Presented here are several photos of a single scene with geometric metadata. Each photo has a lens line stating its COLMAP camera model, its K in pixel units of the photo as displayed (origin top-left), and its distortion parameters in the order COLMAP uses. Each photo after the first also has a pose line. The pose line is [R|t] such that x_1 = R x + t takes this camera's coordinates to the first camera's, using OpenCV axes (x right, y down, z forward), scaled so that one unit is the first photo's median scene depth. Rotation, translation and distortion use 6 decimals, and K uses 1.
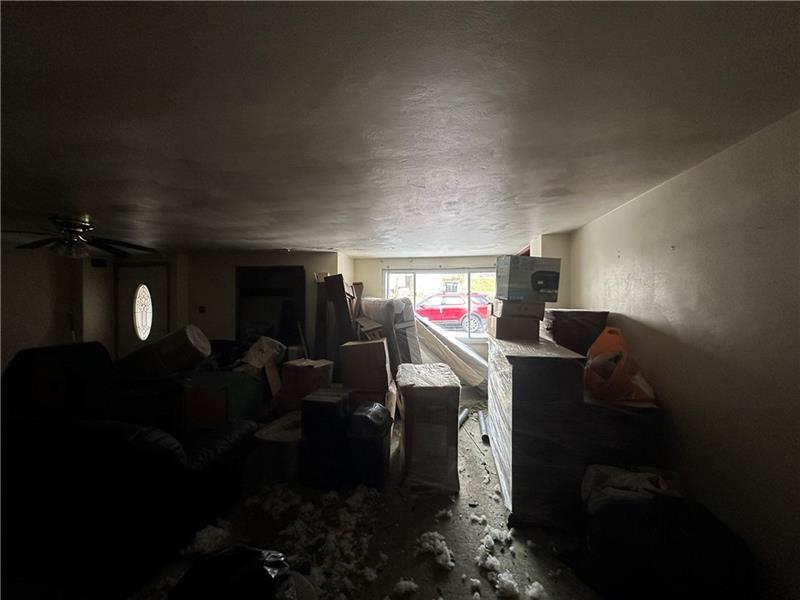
lens RADIAL K [[321.0, 0, 398.6], [0, 321.0, 301.8], [0, 0, 1]] dist [-0.004426, -0.000241]
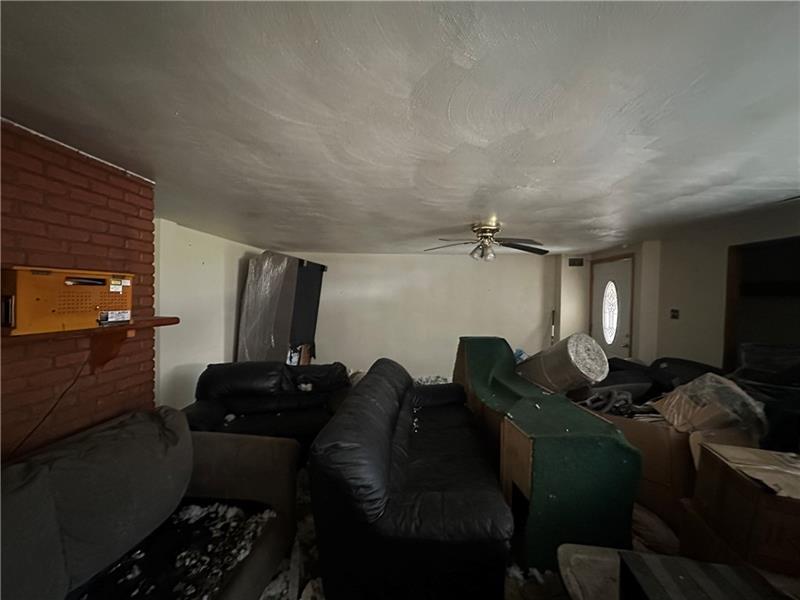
lens RADIAL K [[321.0, 0, 401.8], [0, 321.0, 299.8], [0, 0, 1]] dist [-0.004426, -0.000241]
pose [[0.091008, 0.020907, -0.995631, 0.038742], [-0.019248, 0.999630, 0.019232, -0.010271], [0.995664, 0.017413, 0.091377, 0.368575]]
